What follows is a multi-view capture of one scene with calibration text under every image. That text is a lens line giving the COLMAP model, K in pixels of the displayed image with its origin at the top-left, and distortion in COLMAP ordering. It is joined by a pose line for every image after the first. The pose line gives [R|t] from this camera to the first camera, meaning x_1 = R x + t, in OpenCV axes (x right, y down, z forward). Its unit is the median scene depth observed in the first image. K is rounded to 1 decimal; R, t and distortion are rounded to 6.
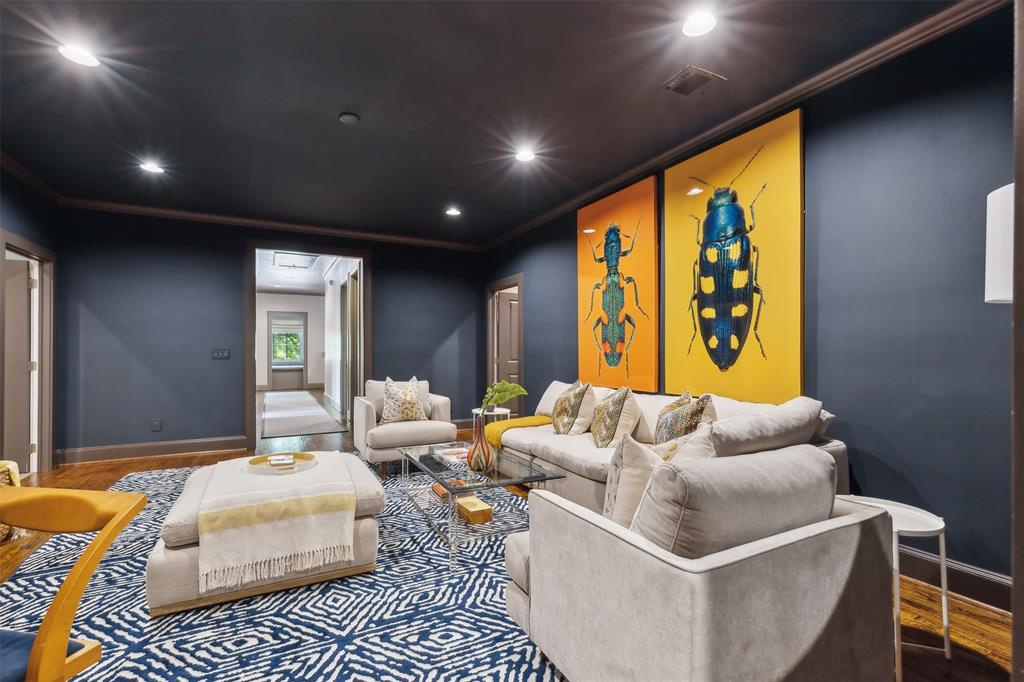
lens RADIAL K [[461.8, 0, 515.3], [0, 461.8, 341.8], [0, 0, 1]] dist [0.004137, -0.000347]
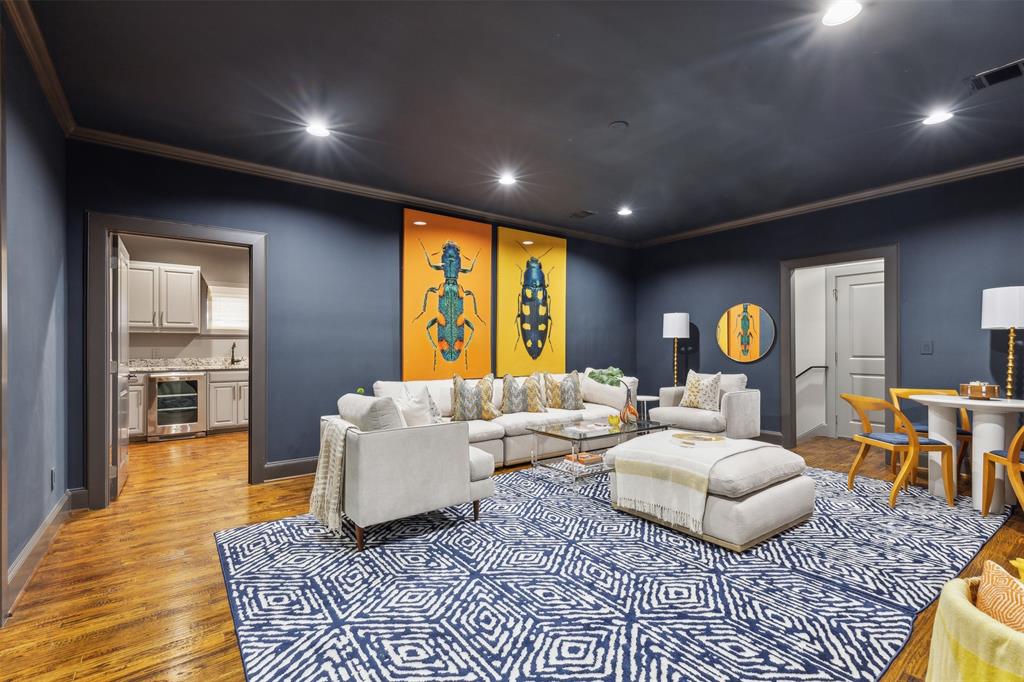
lens RADIAL K [[461.8, 0, 515.3], [0, 461.8, 341.8], [0, 0, 1]] dist [0.004137, -0.000347]
pose [[-0.144958, 0.019260, 0.989250, -1.272885], [-0.020810, 0.999530, -0.022509, 0.034063], [-0.989219, -0.023849, -0.144489, 1.291576]]
